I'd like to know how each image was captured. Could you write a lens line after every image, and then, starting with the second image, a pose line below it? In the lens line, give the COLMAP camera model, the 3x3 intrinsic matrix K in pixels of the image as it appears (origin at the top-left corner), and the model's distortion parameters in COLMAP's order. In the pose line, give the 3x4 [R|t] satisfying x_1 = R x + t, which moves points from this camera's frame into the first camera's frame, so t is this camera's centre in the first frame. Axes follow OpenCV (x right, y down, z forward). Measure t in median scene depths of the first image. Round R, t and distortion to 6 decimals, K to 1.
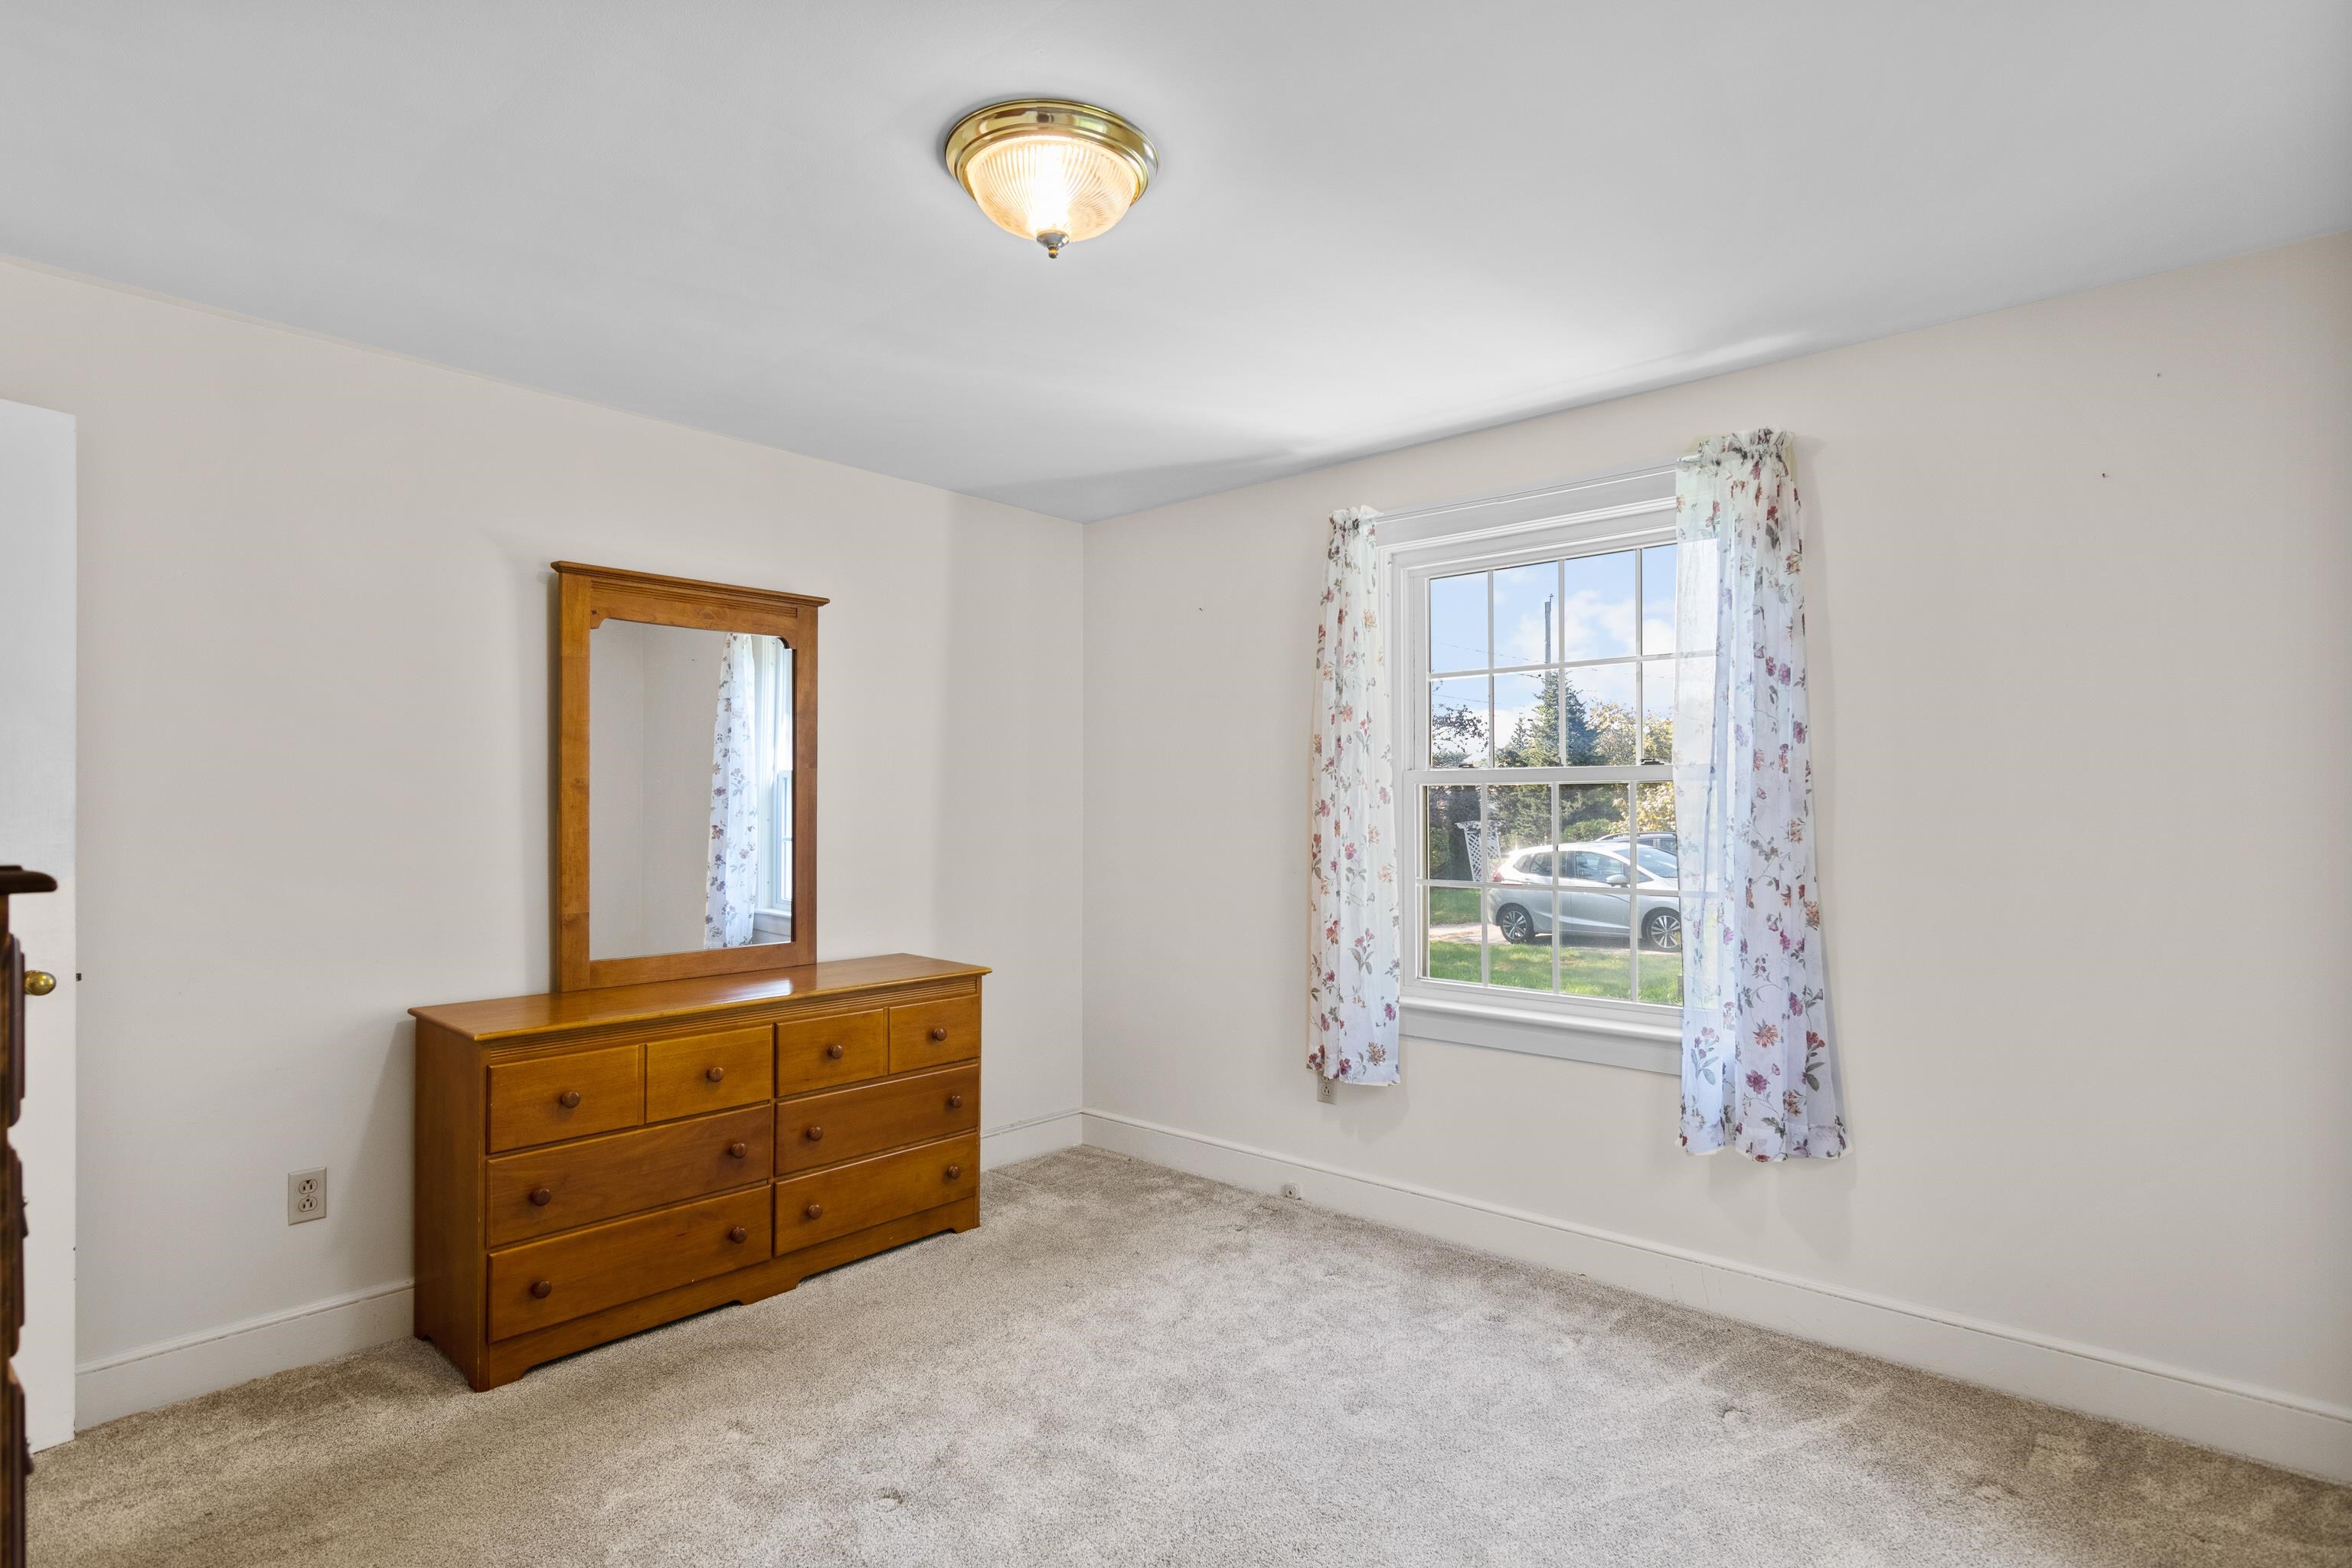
lens RADIAL K [[1210.2, 0, 1154.1], [0, 1210.2, 793.2], [0, 0, 1]] dist [-0.002175, 0.001975]
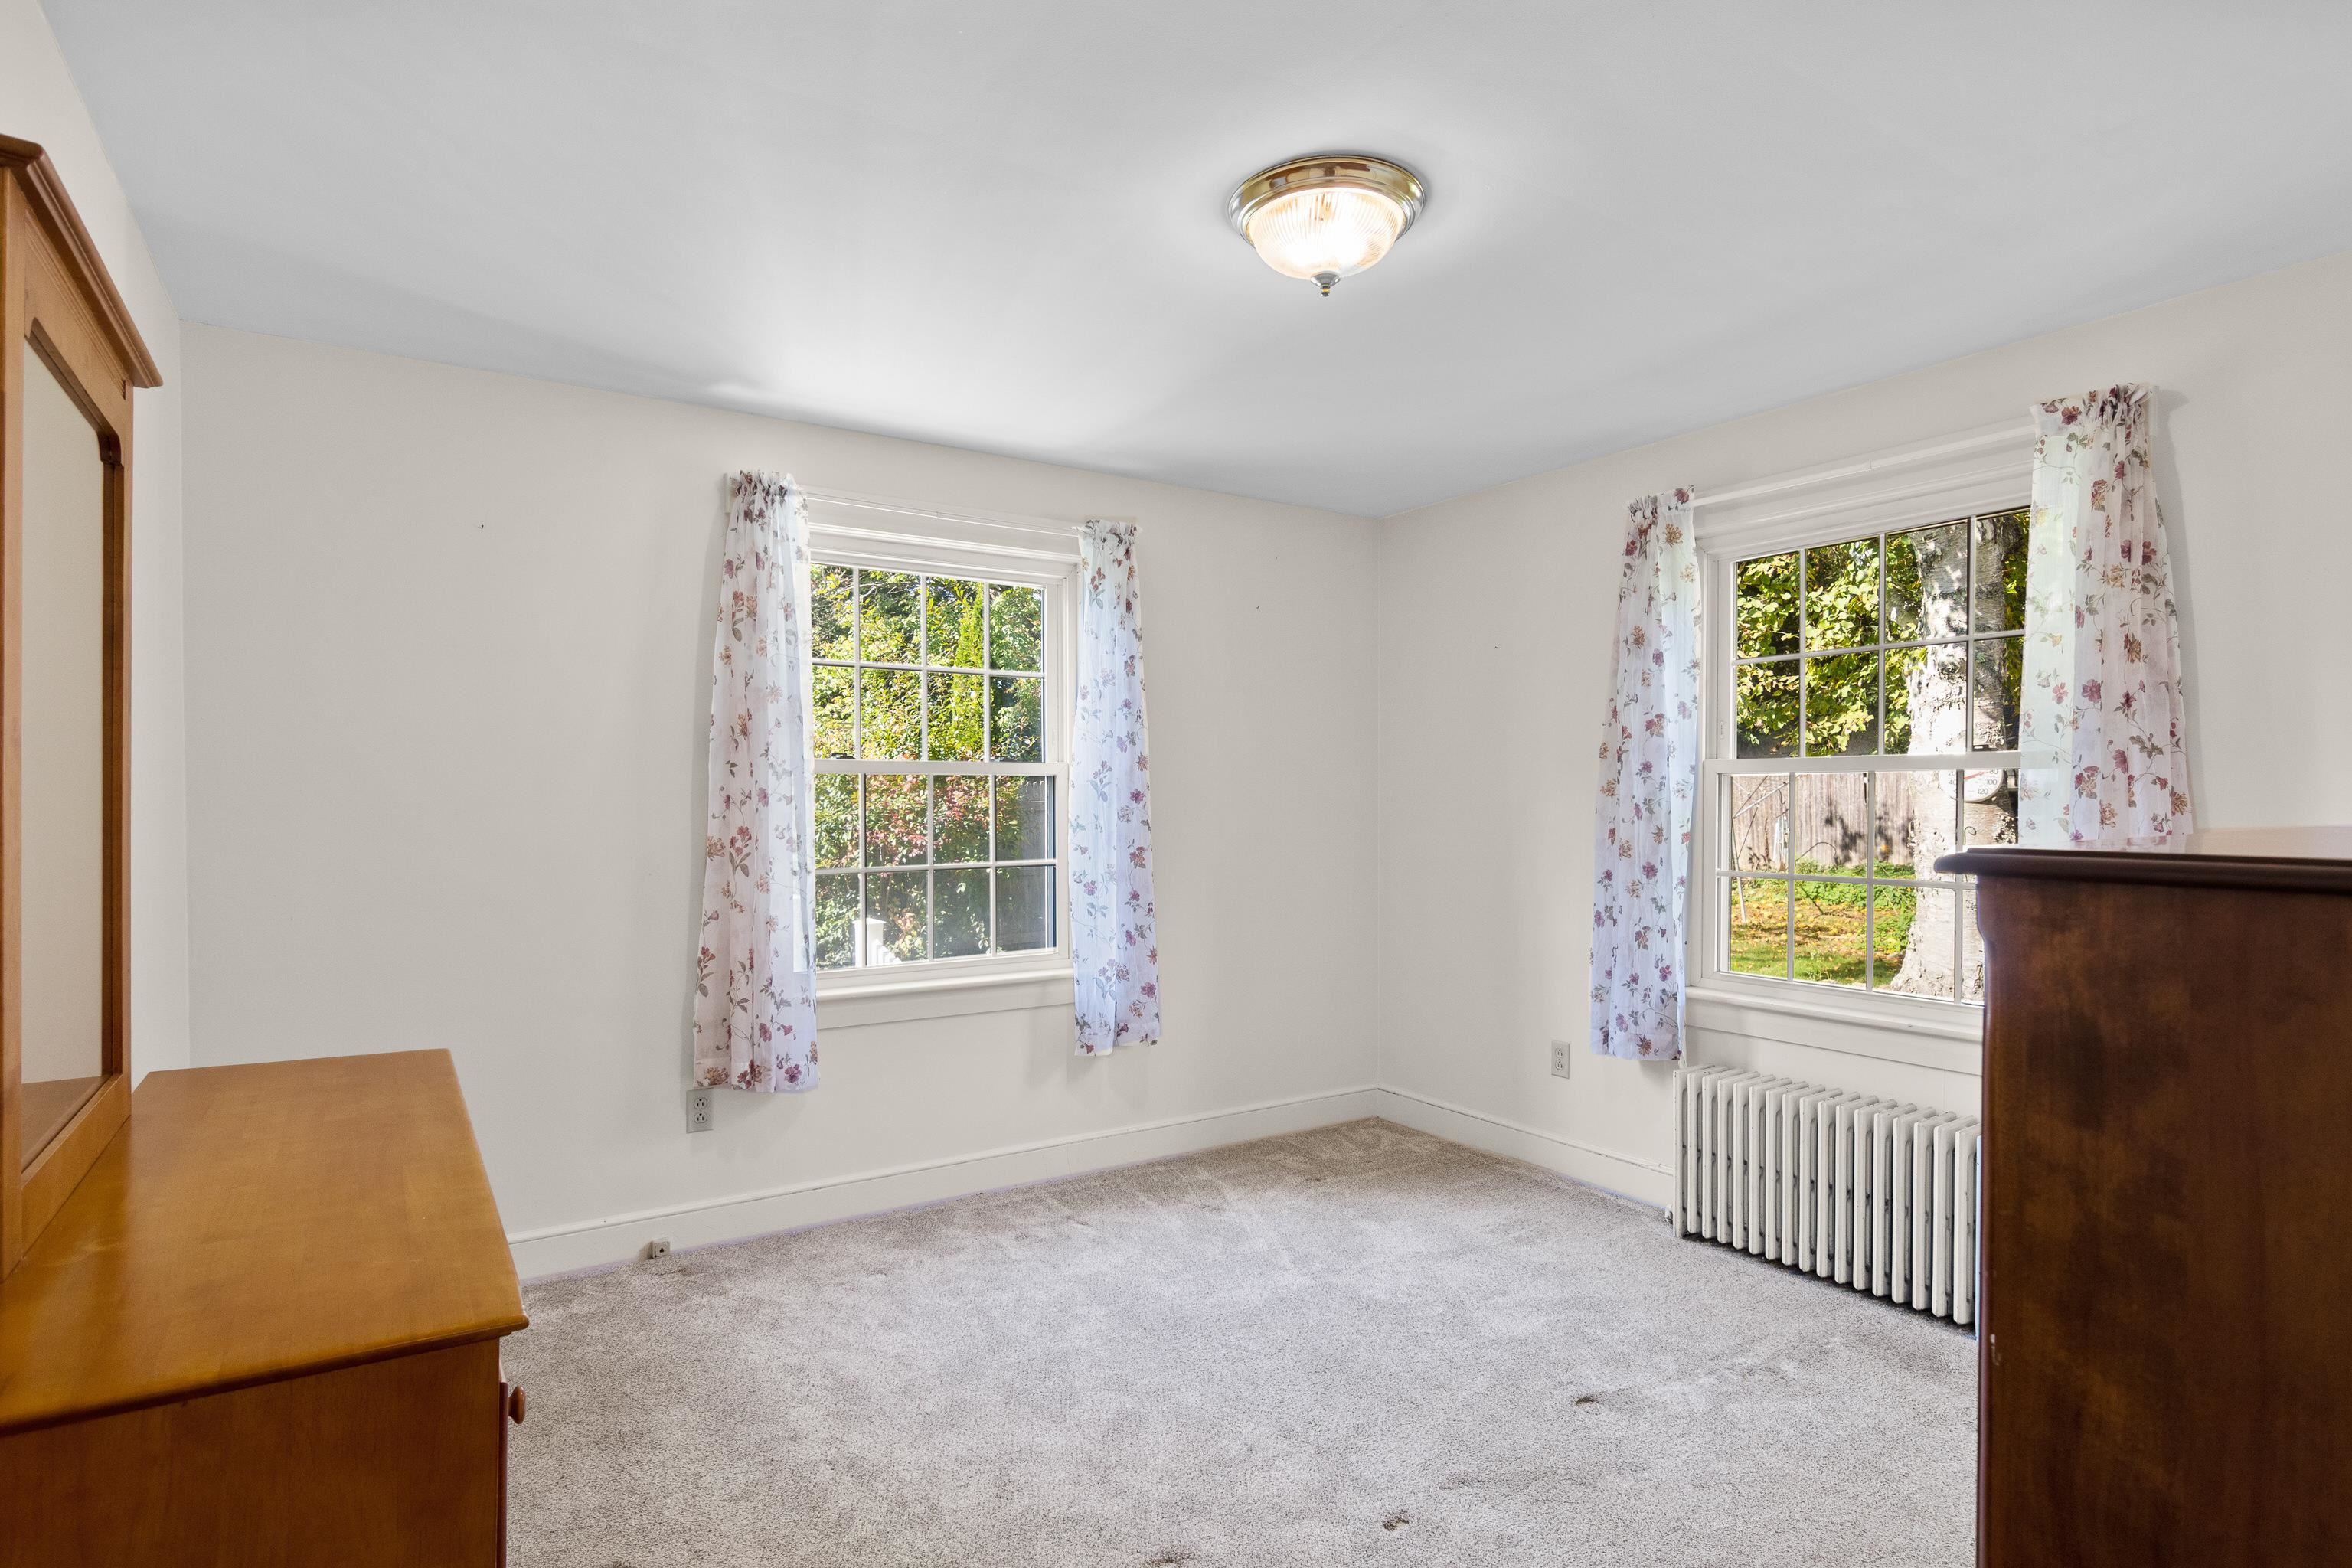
lens RADIAL K [[1210.2, 0, 1171.6], [0, 1210.2, 807.4], [0, 0, 1]] dist [-0.002175, 0.001975]
pose [[0.248746, -0.010227, 0.968515, -0.785762], [-0.012479, 0.999827, 0.013763, 0.003970], [-0.968488, -0.015510, 0.248576, 0.567212]]
